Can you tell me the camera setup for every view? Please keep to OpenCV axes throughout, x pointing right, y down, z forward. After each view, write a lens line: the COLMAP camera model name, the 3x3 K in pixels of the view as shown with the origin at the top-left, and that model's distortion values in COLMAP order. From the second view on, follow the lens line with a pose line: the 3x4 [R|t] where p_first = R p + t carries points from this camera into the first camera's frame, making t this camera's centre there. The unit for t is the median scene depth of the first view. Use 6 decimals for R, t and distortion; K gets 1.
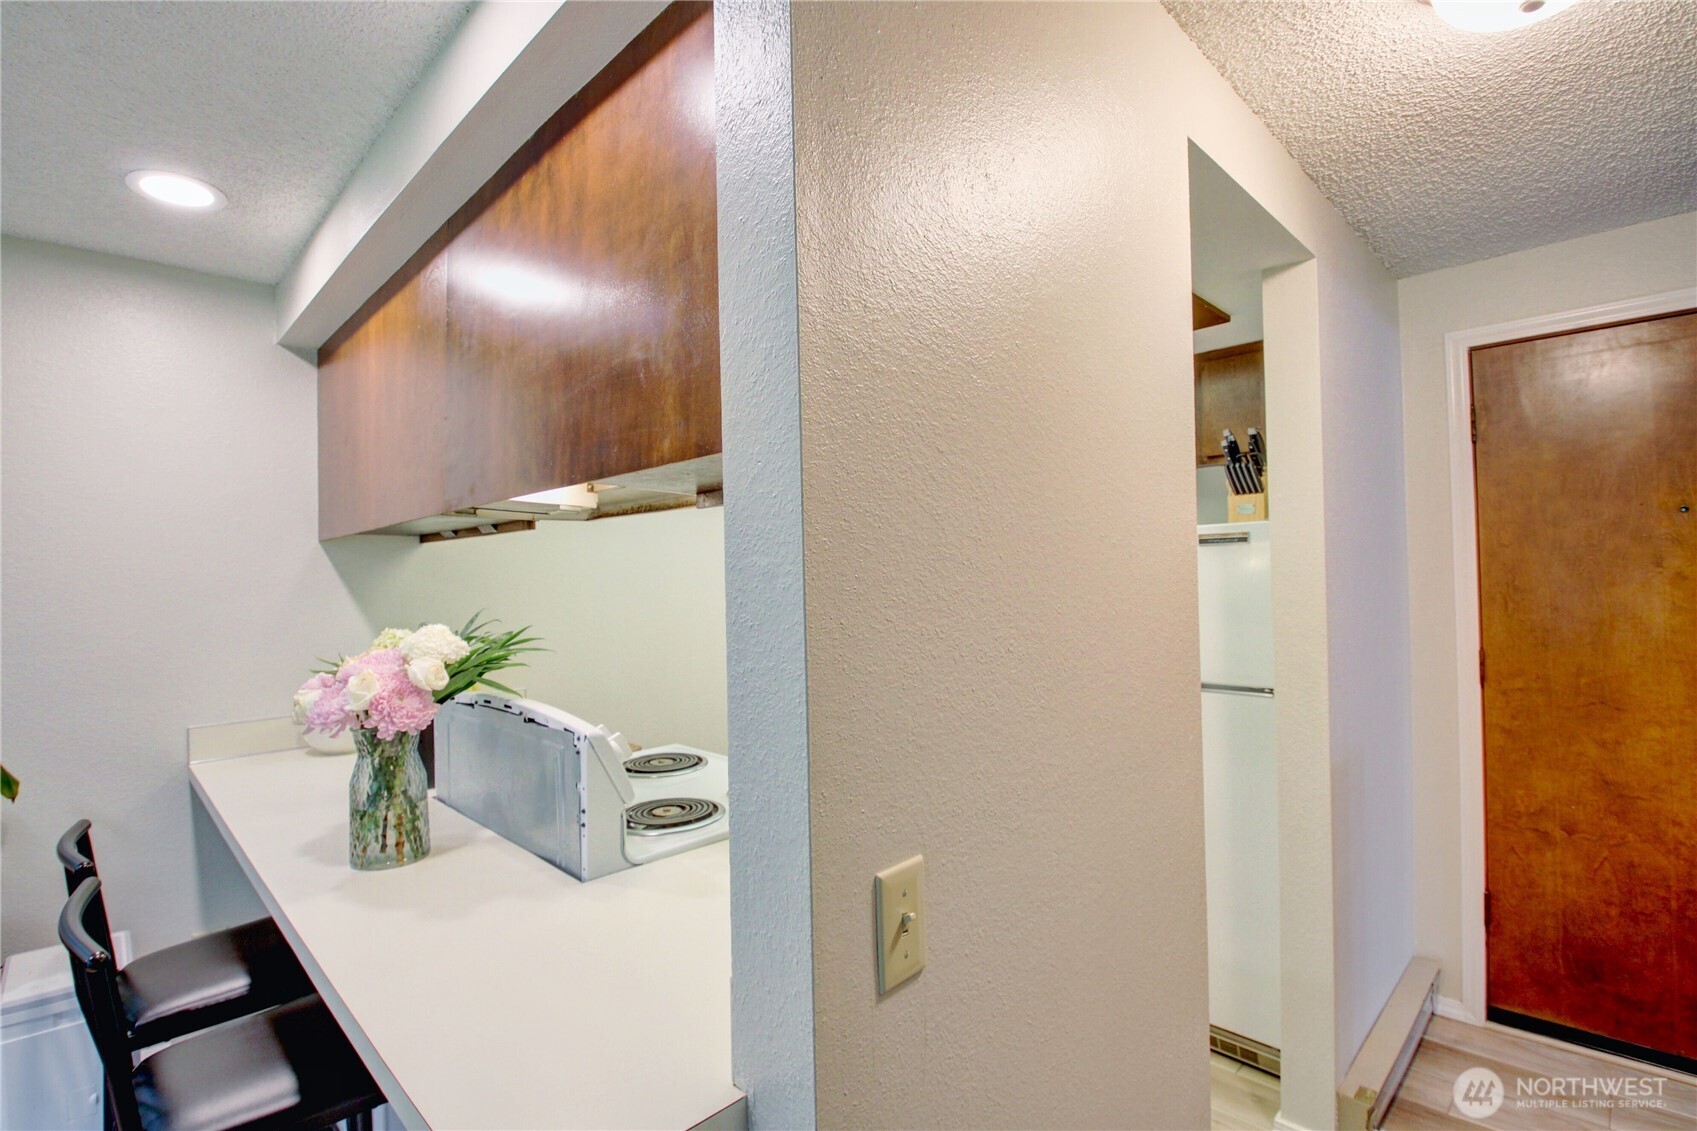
lens RADIAL K [[787.4, 0, 840.8], [0, 787.4, 569.0], [0, 0, 1]] dist [0.007136, -0.018404]
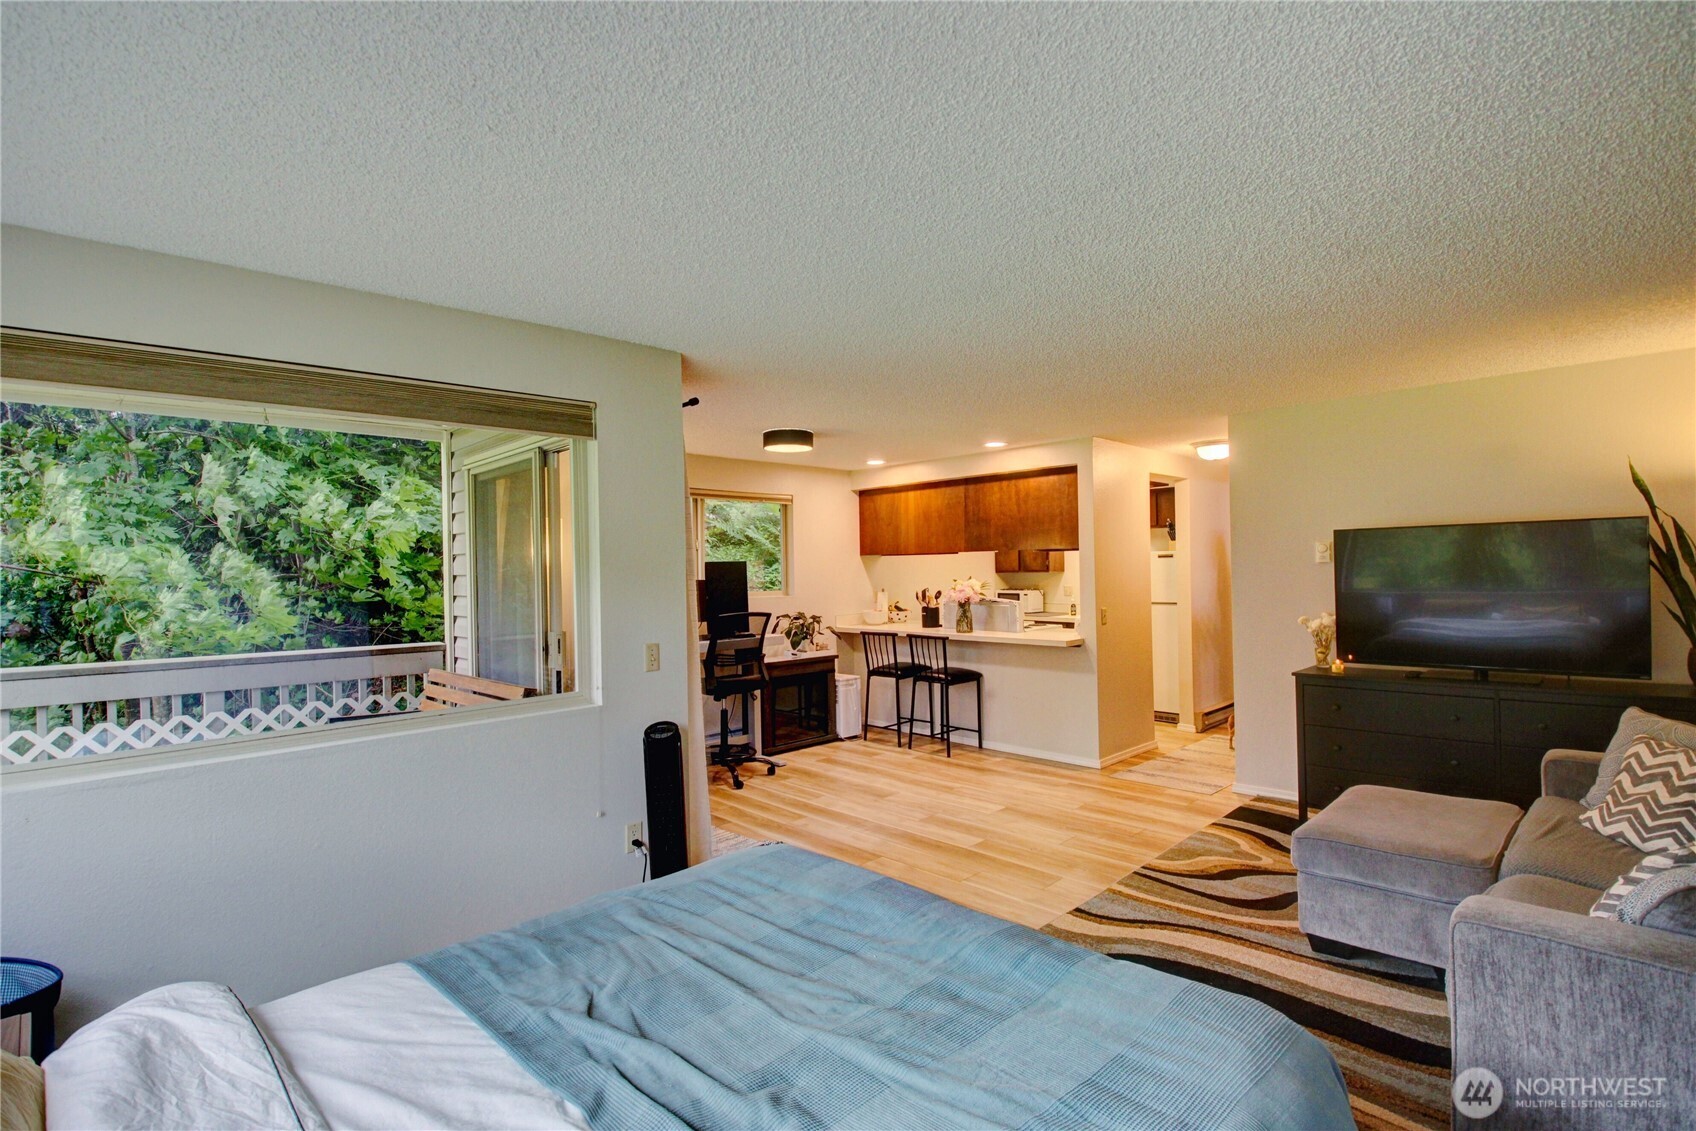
lens RADIAL K [[786.9, 0, 840.3], [0, 786.9, 569.0], [0, 0, 1]] dist [0.007136, -0.018404]
pose [[0.999986, 0.000905, -0.005252, -0.809910], [-0.000839, 0.999921, 0.012511, -0.024796], [0.005263, -0.012506, 0.999908, -2.183394]]
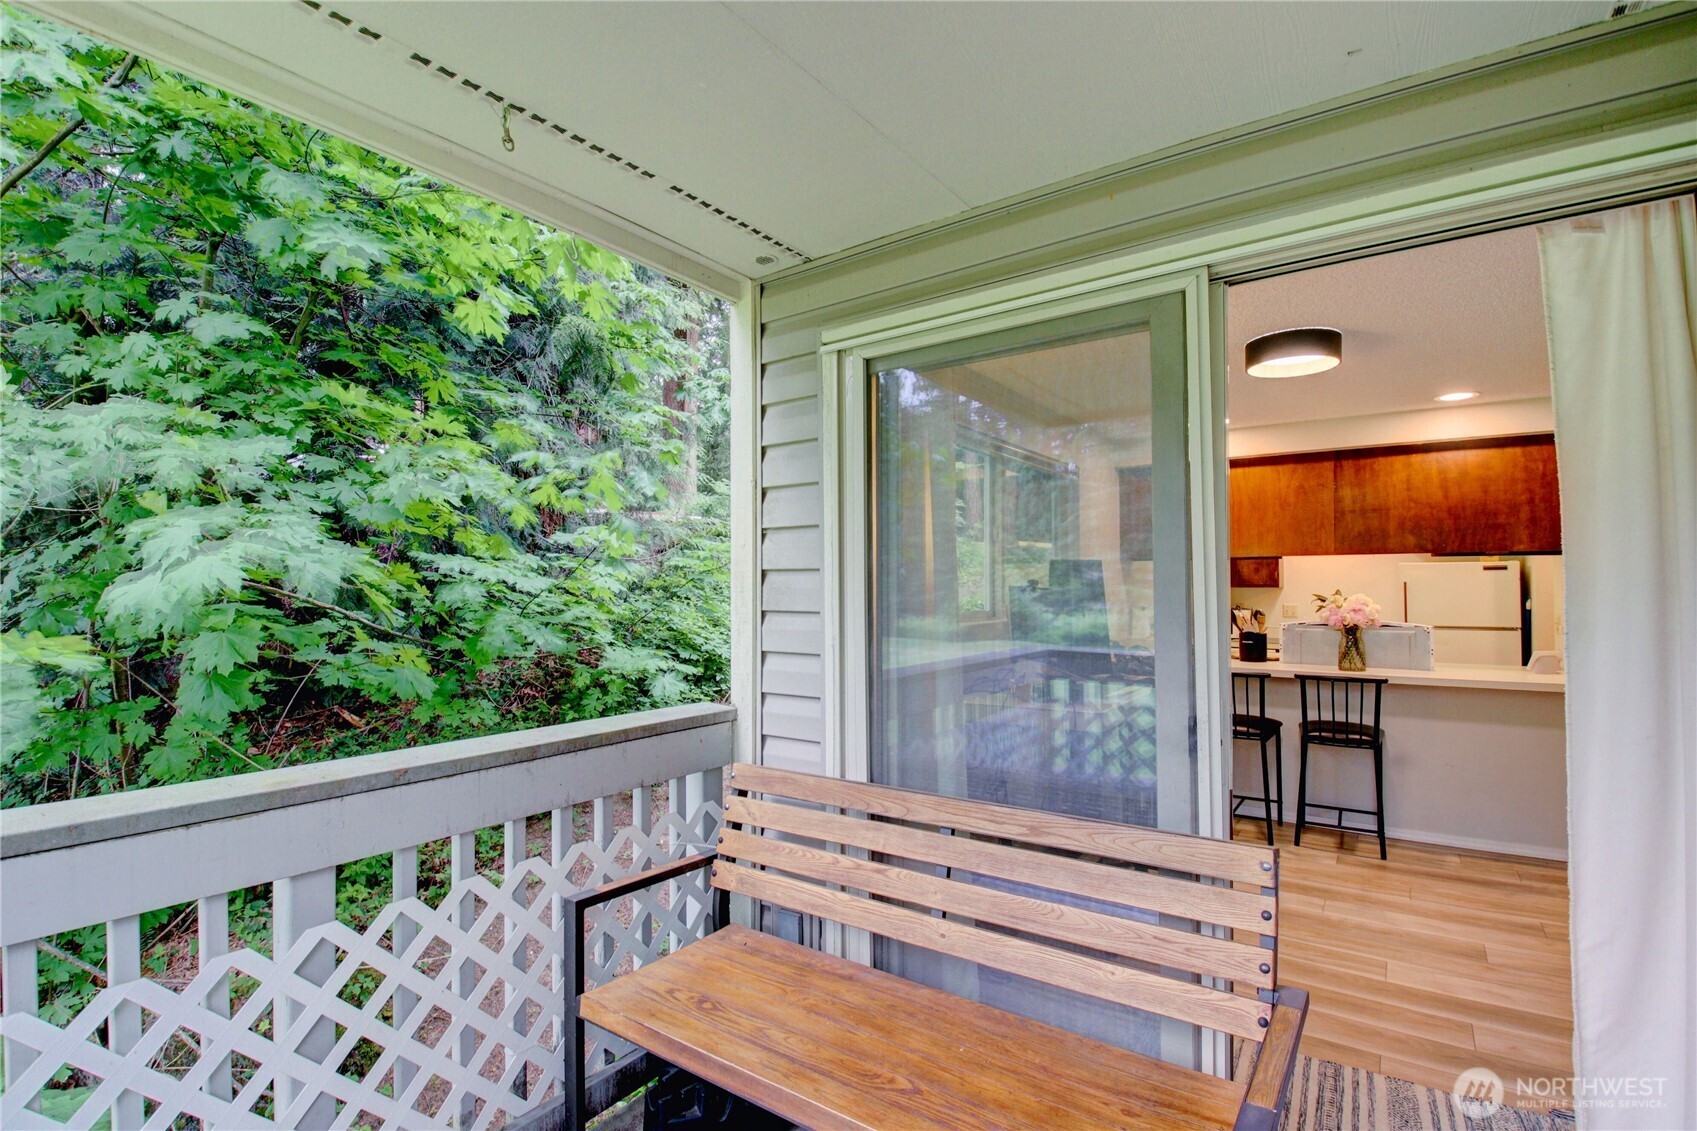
lens RADIAL K [[791.8, 0, 838.7], [0, 791.8, 568.5], [0, 0, 1]] dist [0.003077, -0.017637]
pose [[0.984254, 0.019299, 0.175702, -1.996941], [-0.017624, 0.999783, -0.011090, 0.027531], [-0.175878, 0.007819, 0.984381, -1.074600]]
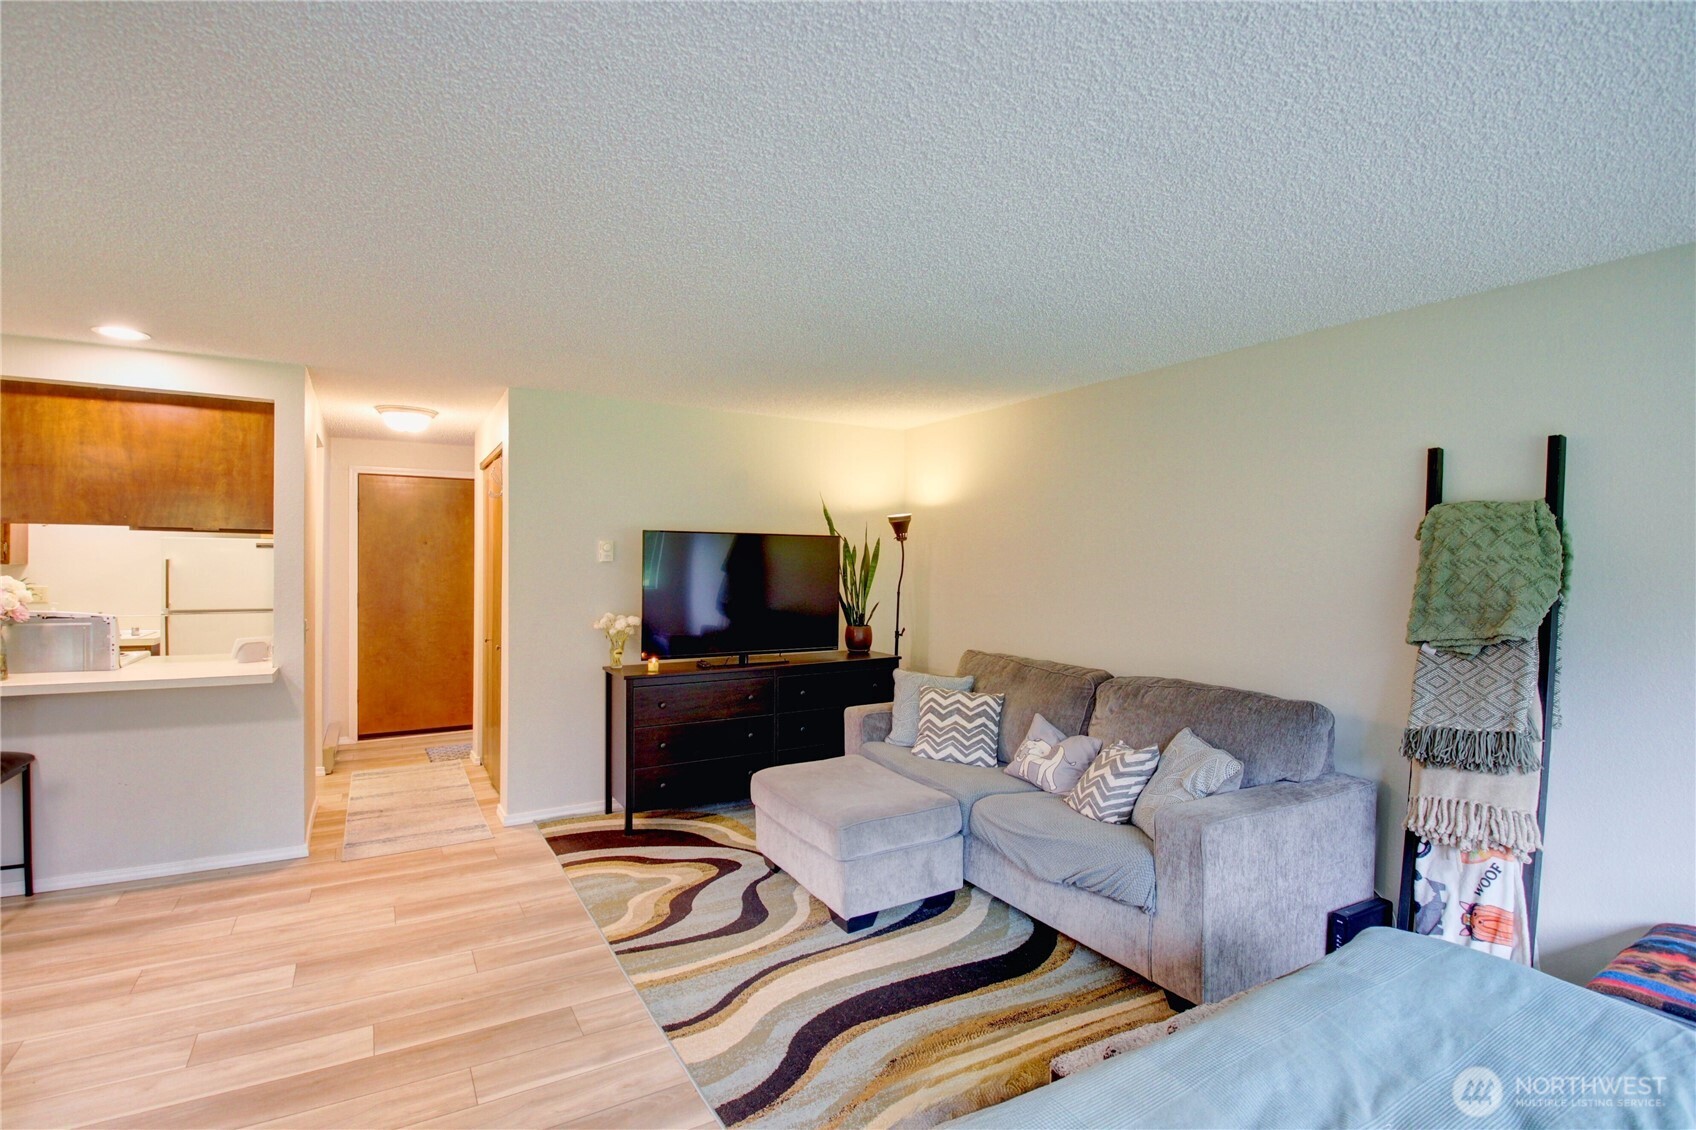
lens RADIAL K [[791.3, 0, 838.2], [0, 791.3, 568.0], [0, 0, 1]] dist [0.003077, -0.017637]
pose [[0.245076, 0.015472, 0.969380, -1.372497], [-0.027561, 0.999580, -0.008986, 0.000987], [-0.969112, -0.024515, 0.245399, -1.205641]]
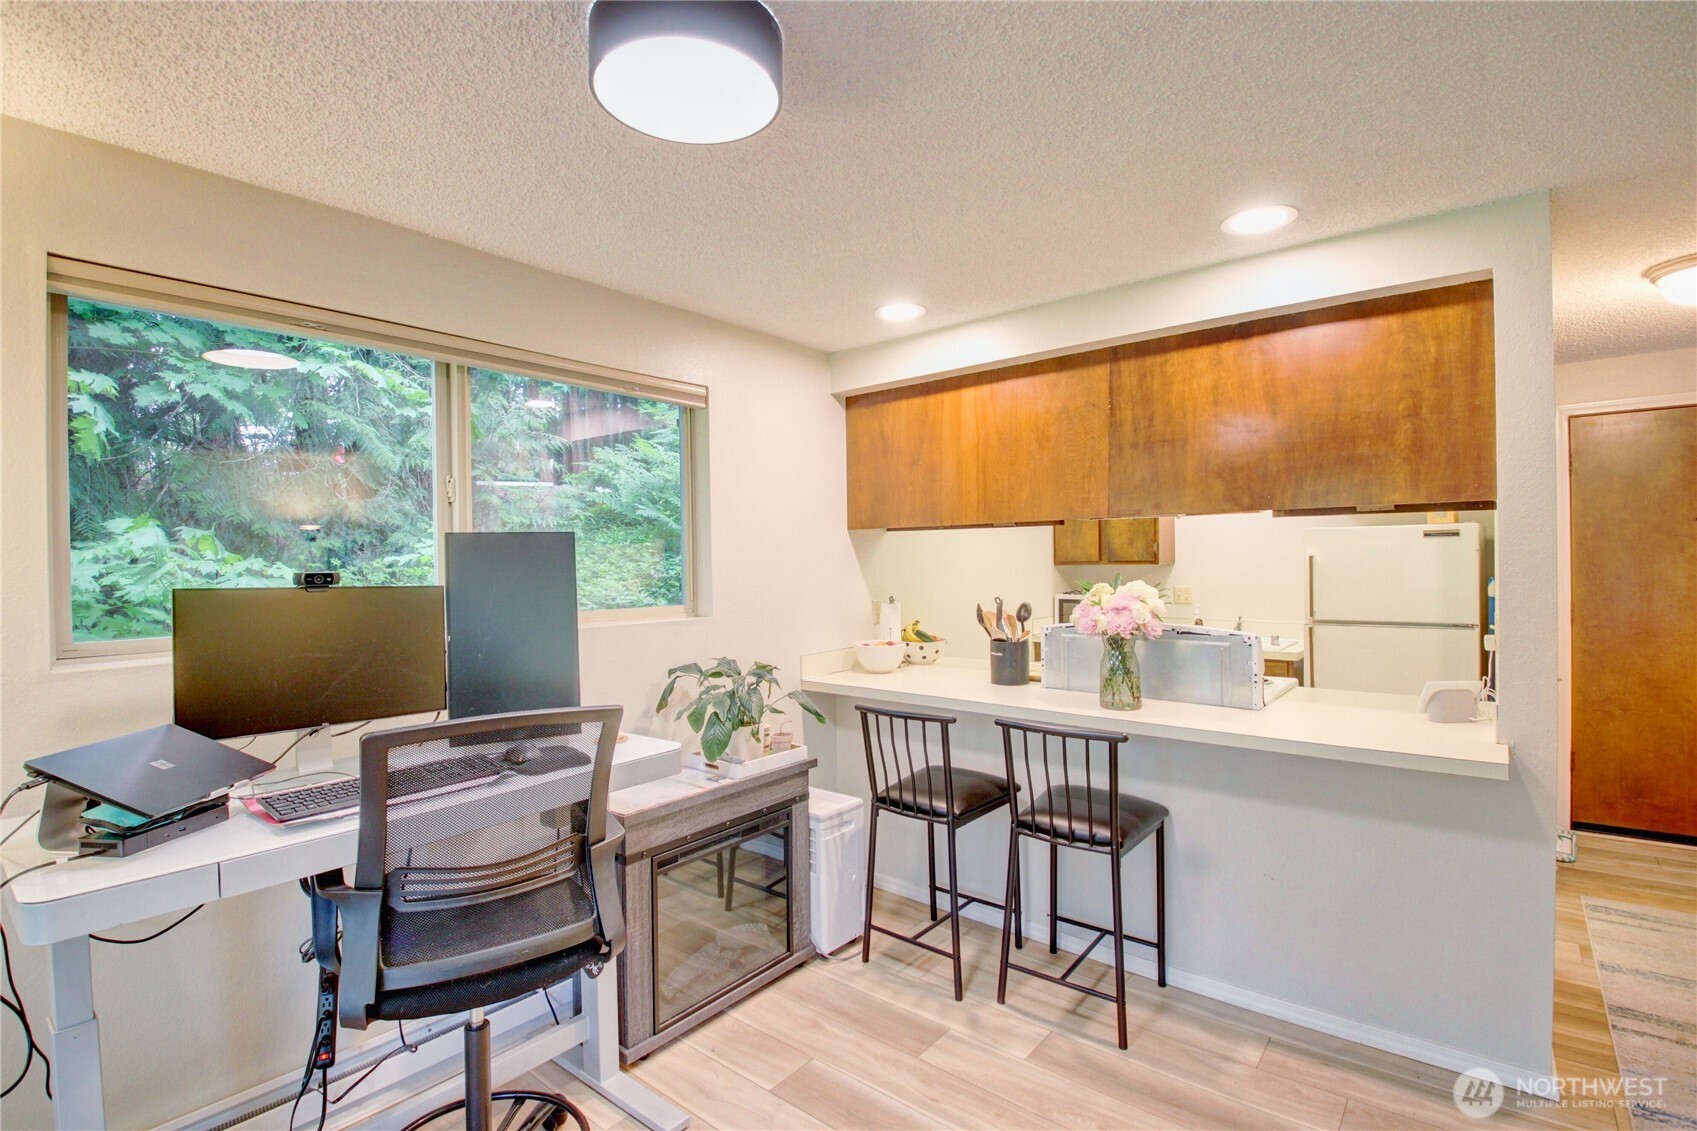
lens RADIAL K [[787.4, 0, 840.8], [0, 787.4, 569.0], [0, 0, 1]] dist [0.007136, -0.018404]
pose [[0.994834, 0.002156, 0.101489, -0.921750], [-0.004608, 0.999703, 0.023929, 0.001764], [-0.101407, -0.024273, 0.994549, -0.489315]]
